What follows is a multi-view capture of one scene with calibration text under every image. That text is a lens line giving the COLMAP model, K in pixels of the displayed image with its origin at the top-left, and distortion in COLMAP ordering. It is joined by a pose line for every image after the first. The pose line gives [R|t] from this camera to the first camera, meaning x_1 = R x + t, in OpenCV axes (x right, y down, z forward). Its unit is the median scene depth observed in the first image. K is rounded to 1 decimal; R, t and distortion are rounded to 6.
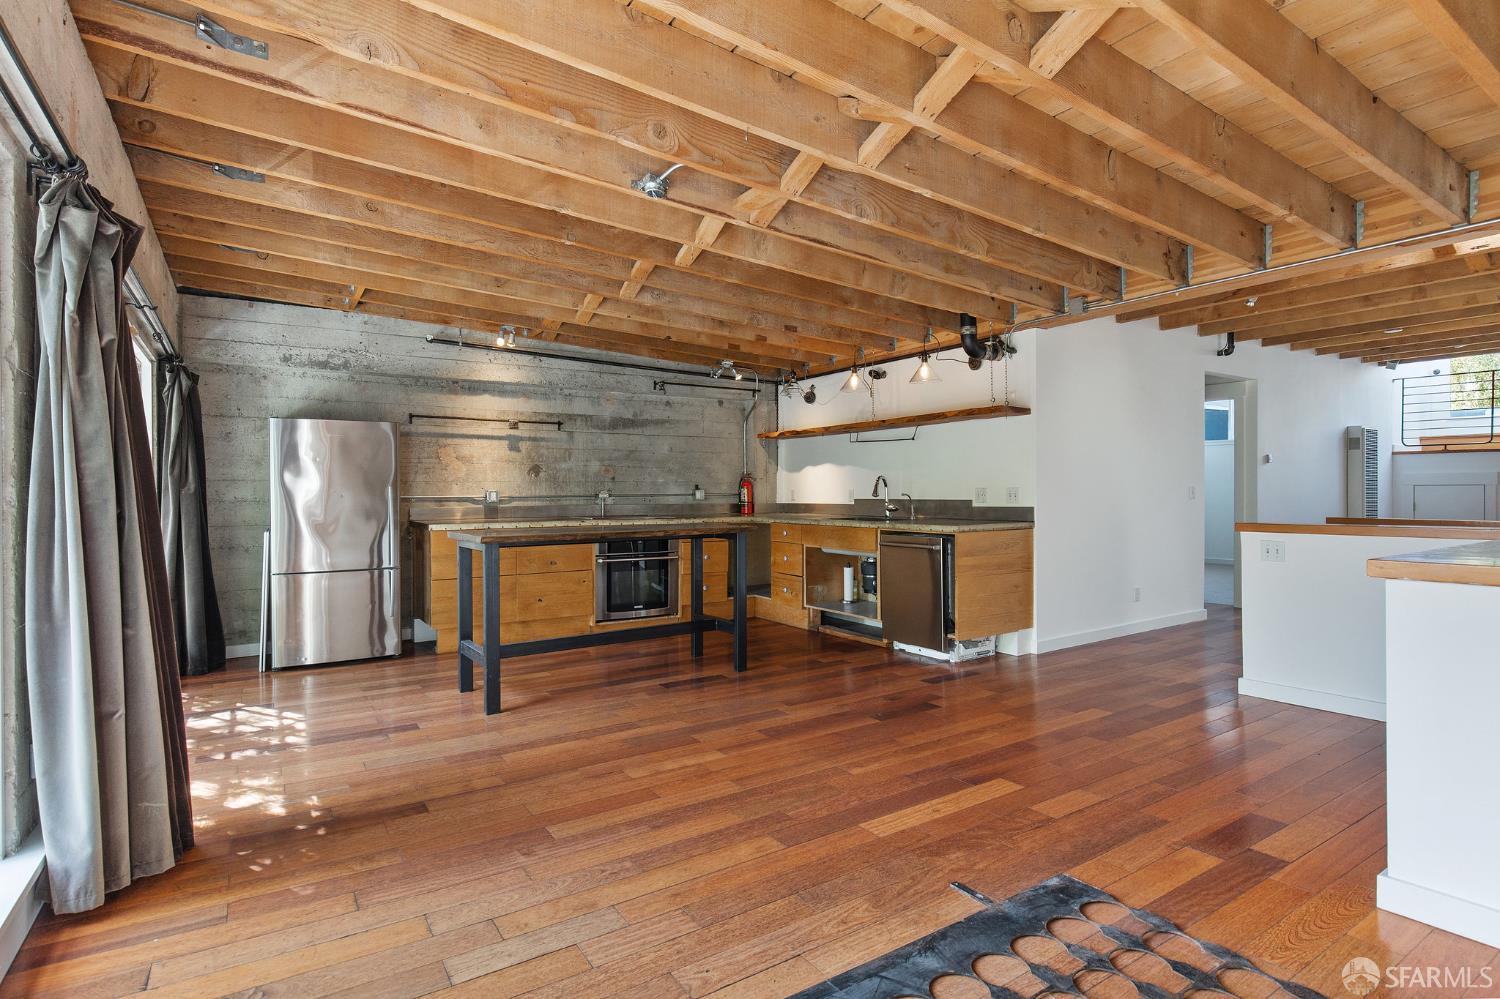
lens RADIAL K [[757.1, 0, 751.4], [0, 757.1, 488.9], [0, 0, 1]] dist [-0.003217, -0.000948]
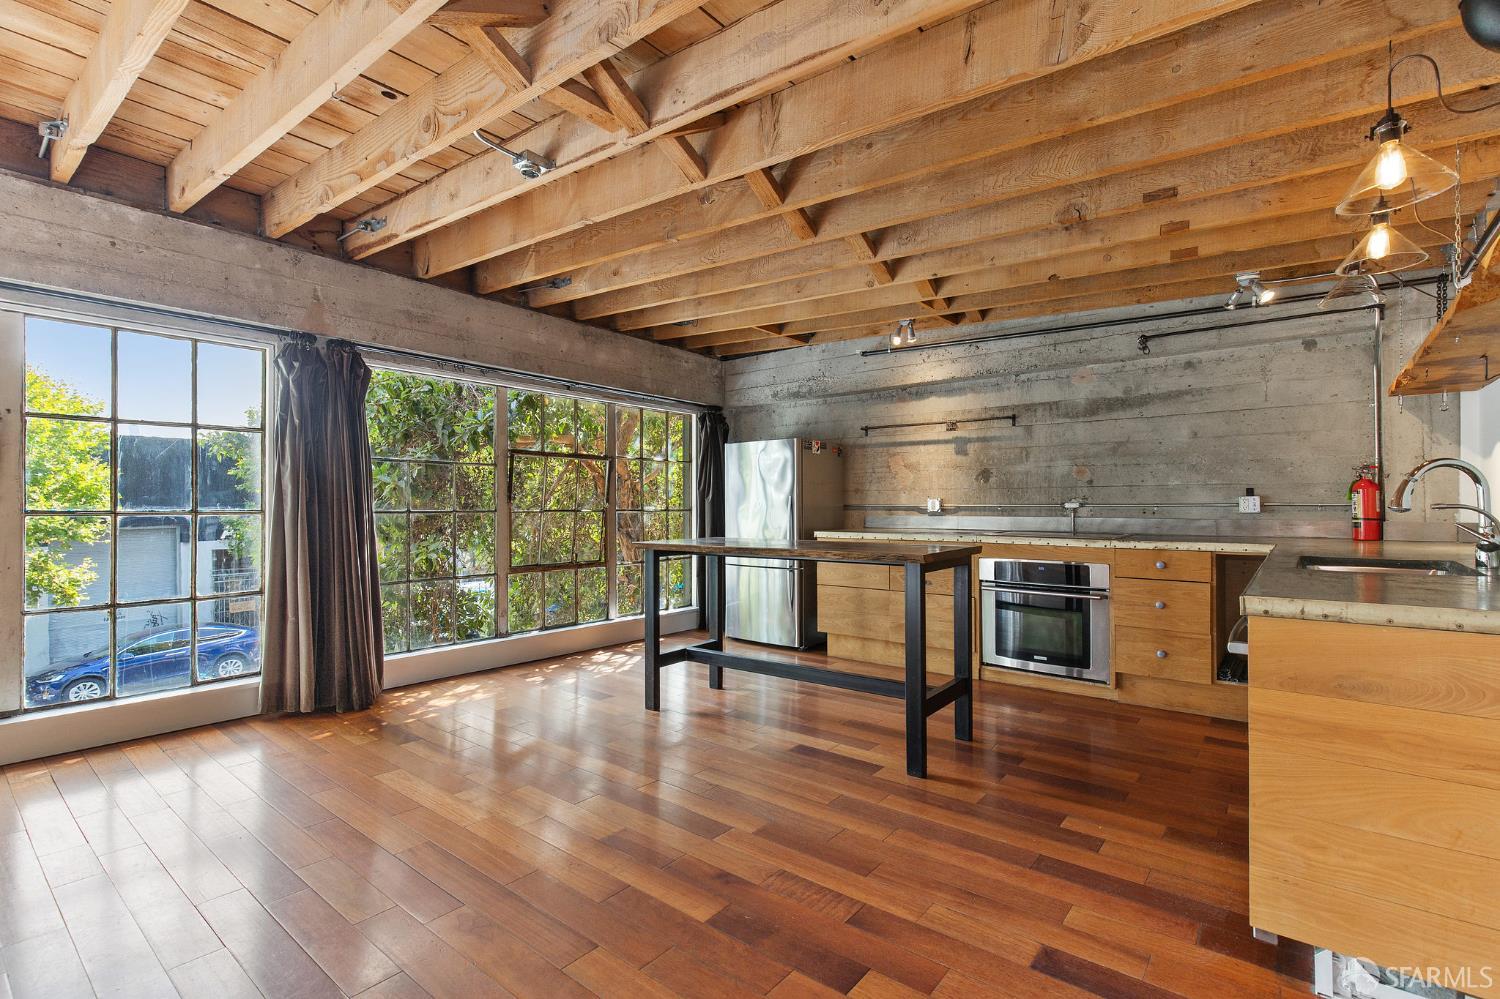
lens RADIAL K [[689.1, 0, 757.9], [0, 689.1, 501.9], [0, 0, 1]] dist [0.000941, -0.000094]
pose [[0.309071, 0.001279, -0.951038, 0.396294], [0.008674, 0.999954, 0.004164, 0.000114], [0.951000, -0.009536, 0.309045, 0.531554]]
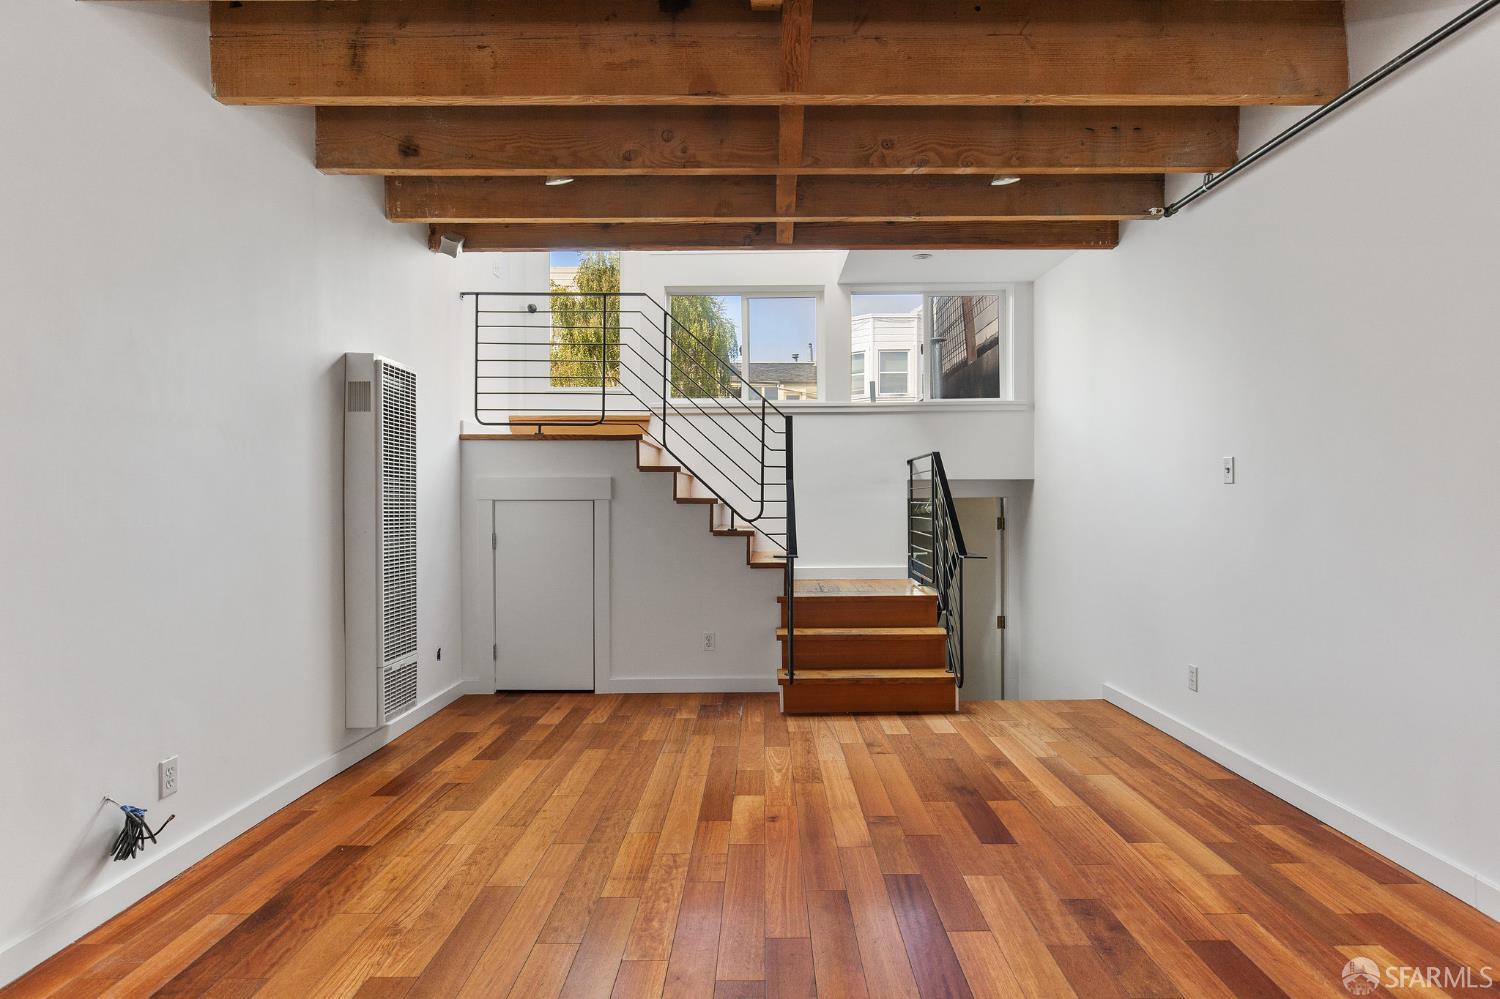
lens RADIAL K [[806.5, 0, 750.0], [0, 806.5, 499.5], [0, 0, 1]] dist [0.002355, 0.000786]
pose [[0.563043, 0.004381, 0.826416, 0.729977], [-0.001133, 0.999989, -0.004529, -0.004293], [-0.826427, 0.001614, 0.563042, 0.761818]]
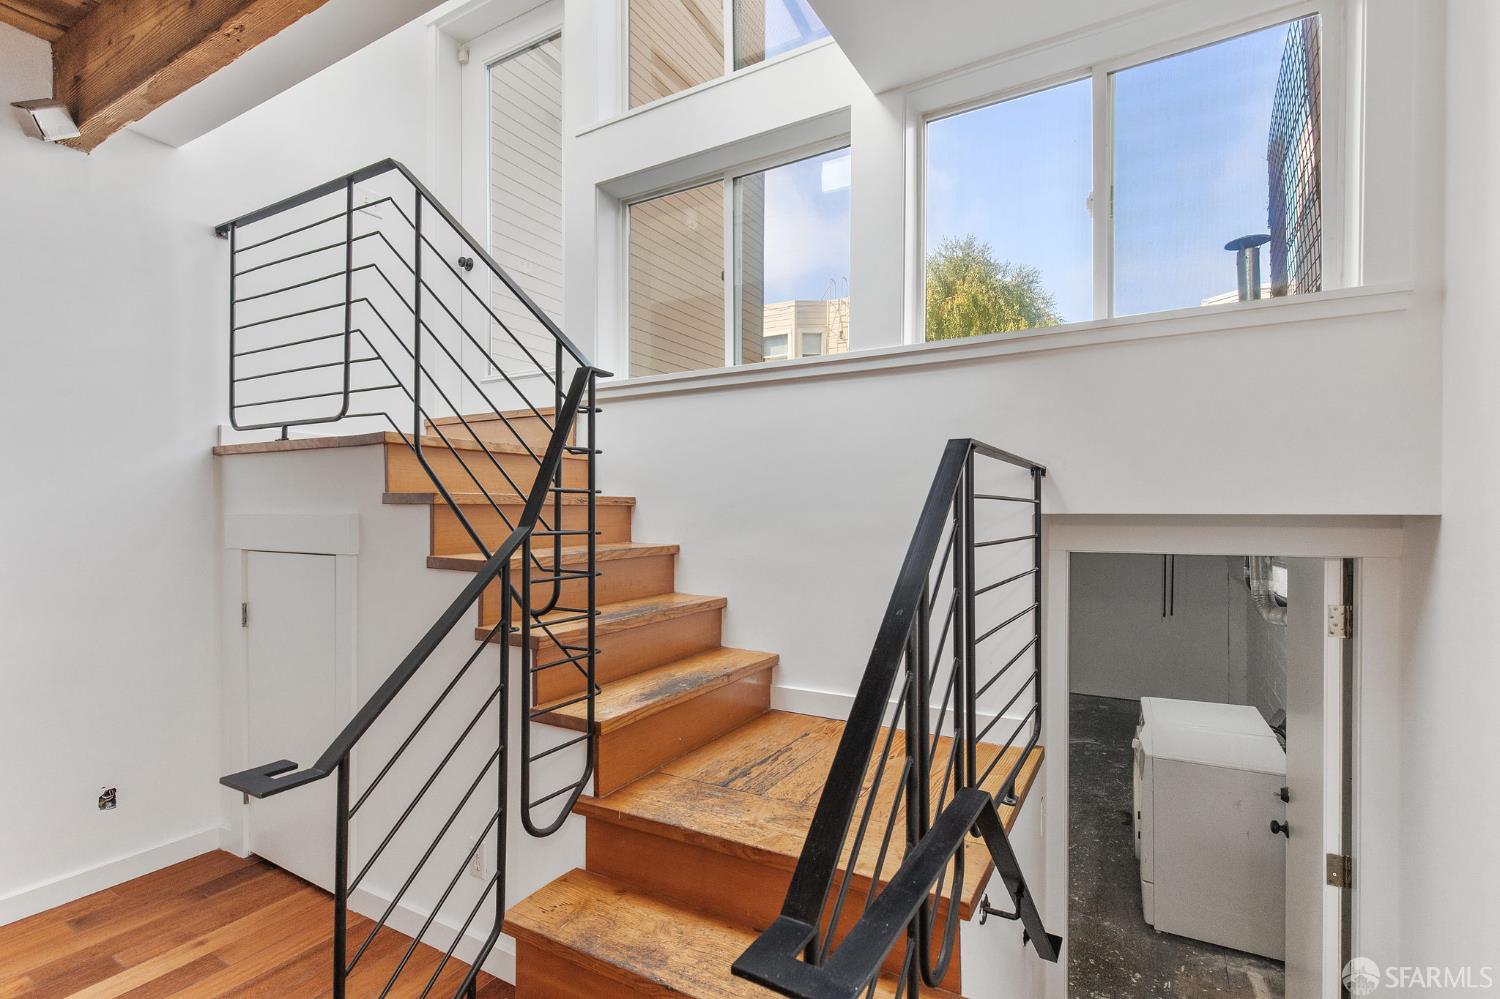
lens RADIAL K [[698.4, 0, 750.3], [0, 698.4, 524.2], [0, 0, 1]] dist [0.000887, 0.000112]
pose [[0.898401, 0.000098, 0.439176, 1.334673], [-0.007499, 0.999858, 0.015118, -0.031554], [-0.439112, -0.016875, 0.898274, 0.892027]]
